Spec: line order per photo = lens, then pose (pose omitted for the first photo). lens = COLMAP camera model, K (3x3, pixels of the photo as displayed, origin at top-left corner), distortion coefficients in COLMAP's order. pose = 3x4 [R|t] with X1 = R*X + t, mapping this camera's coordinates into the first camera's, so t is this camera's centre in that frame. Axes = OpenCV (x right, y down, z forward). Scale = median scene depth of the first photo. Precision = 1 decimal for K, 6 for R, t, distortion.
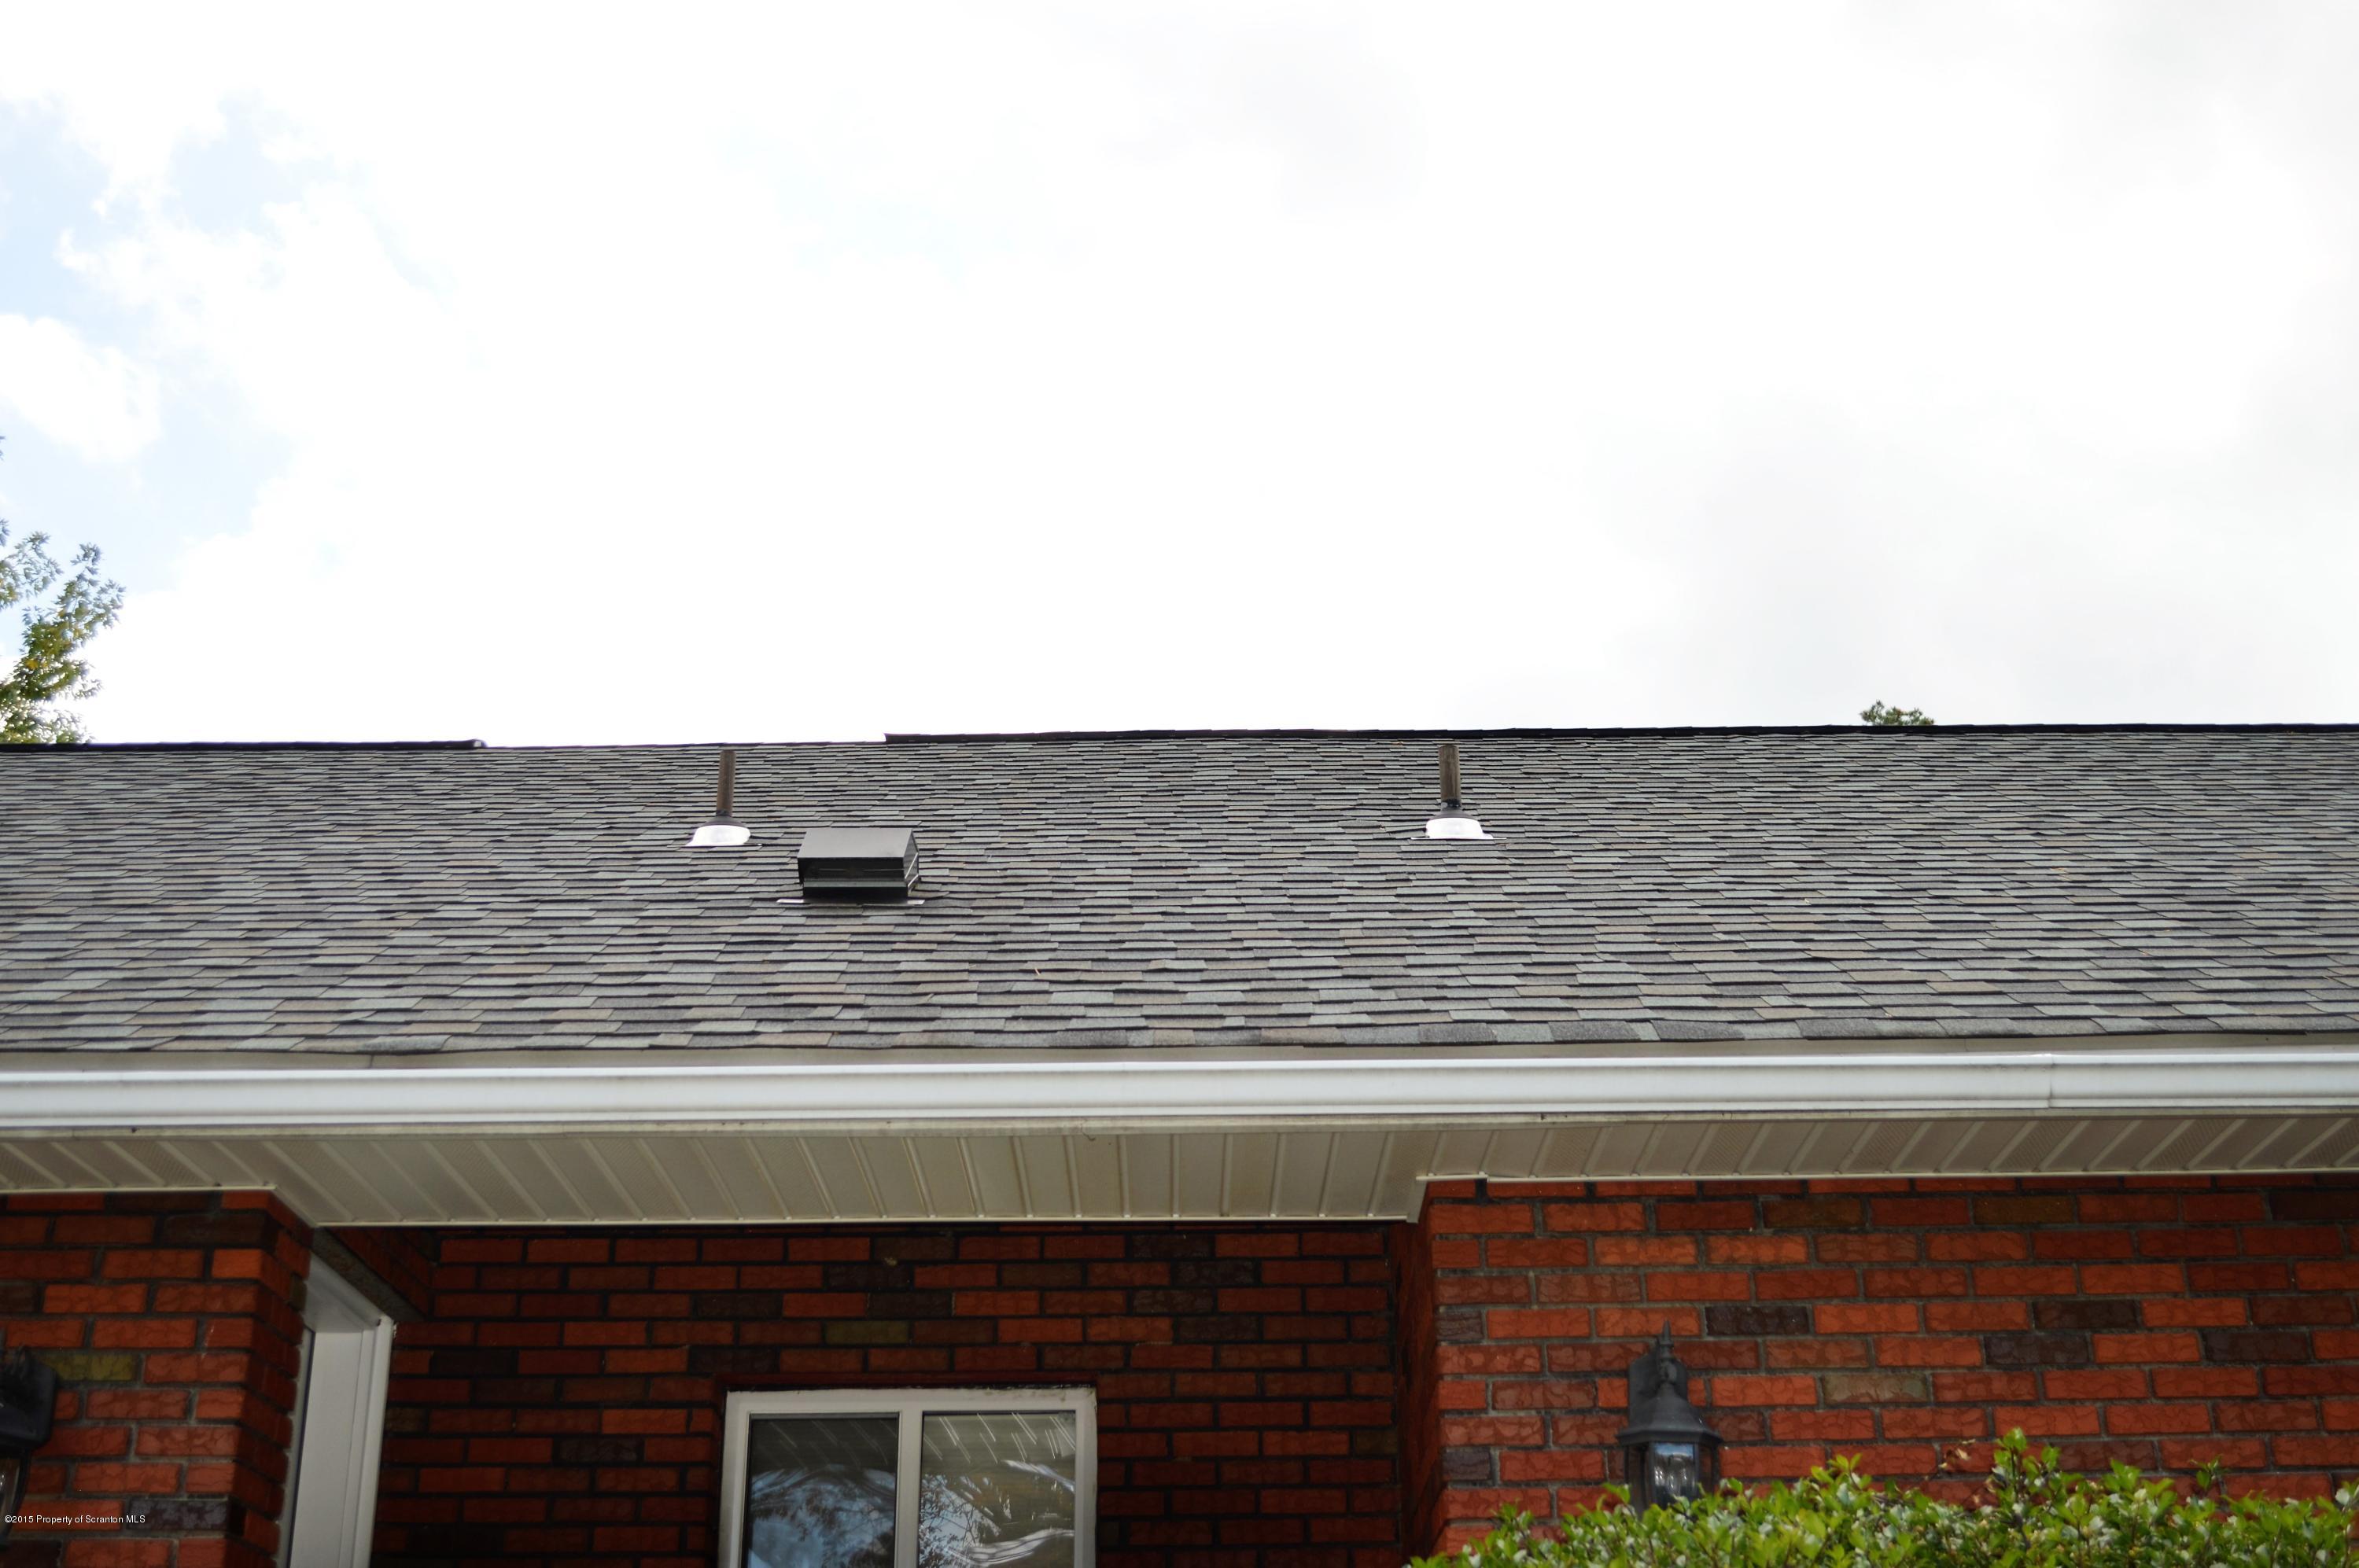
lens RADIAL K [[2827.5, 0, 1179.5], [0, 2827.5, 784.0], [0, 0, 1]] dist [-0.051043, 0.025636]
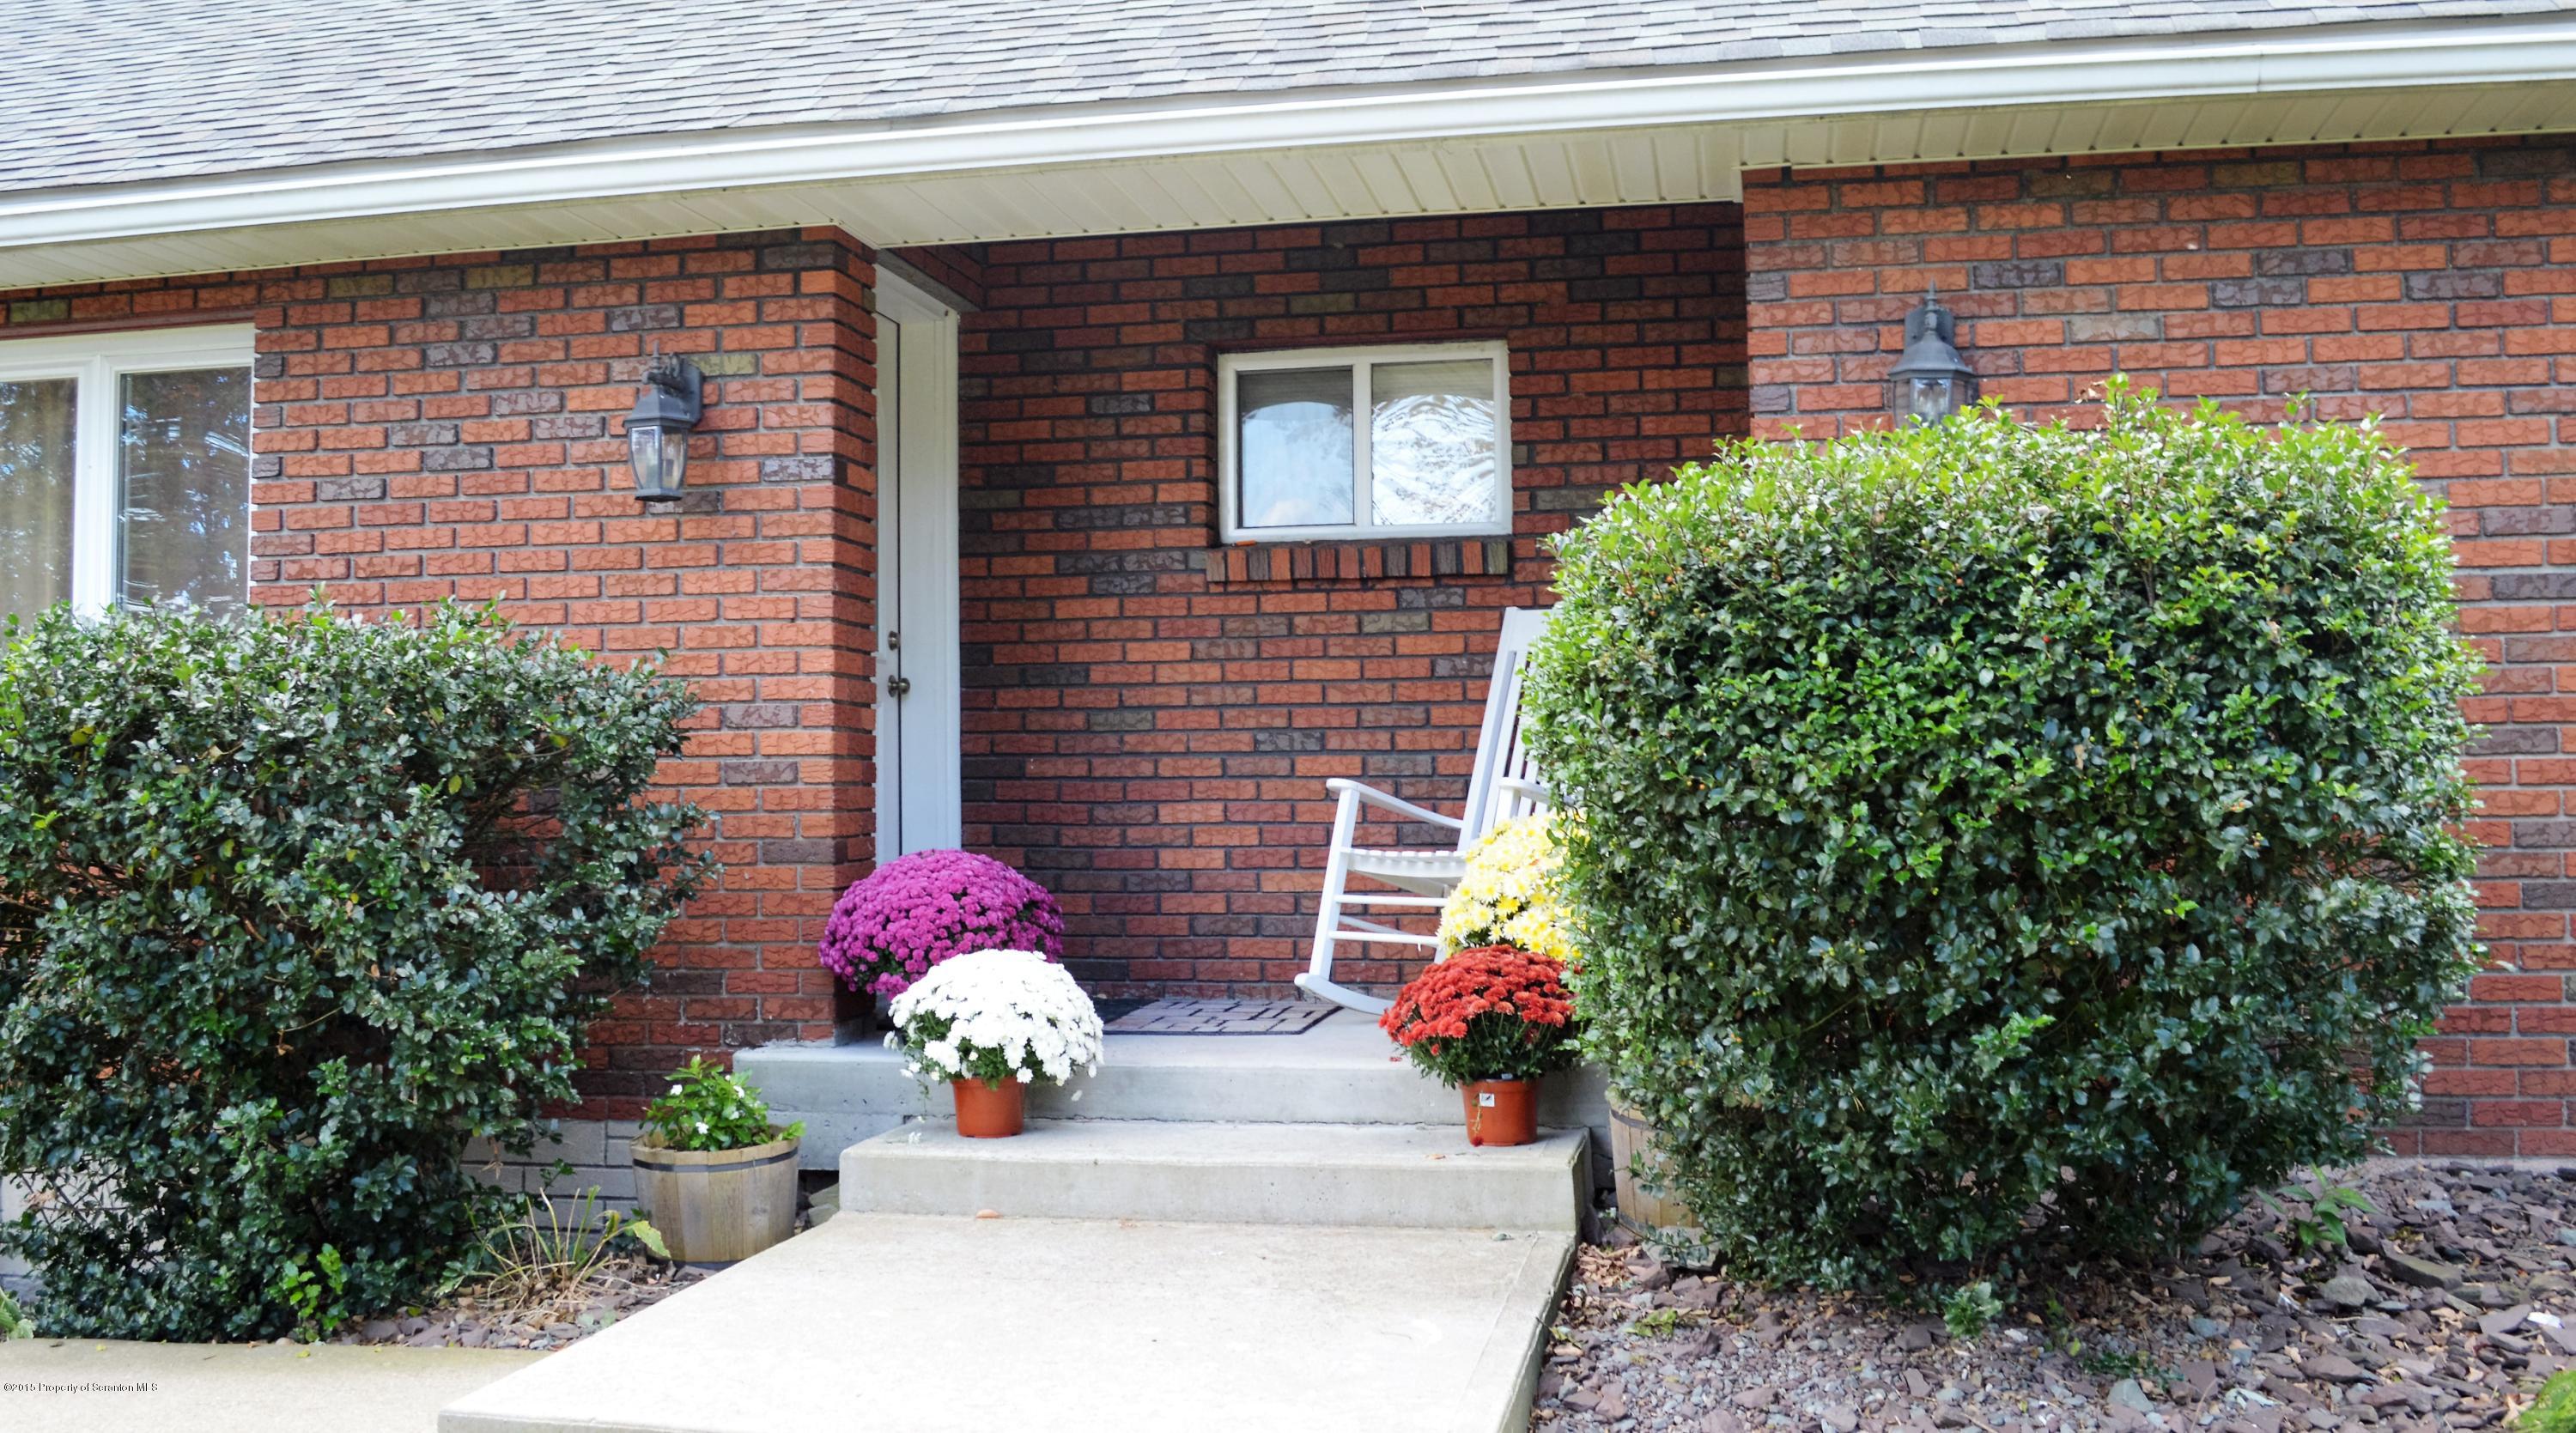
lens RADIAL K [[2618.3, 0, 1288.0], [0, 2618.3, 716.5], [0, 0, 1]] dist [-0.083290, 0.002030]
pose [[0.979356, -0.007626, -0.202000, 0.121932], [0.080125, 0.932079, 0.353282, -0.051824], [0.185586, -0.362174, 0.913448, -0.145617]]
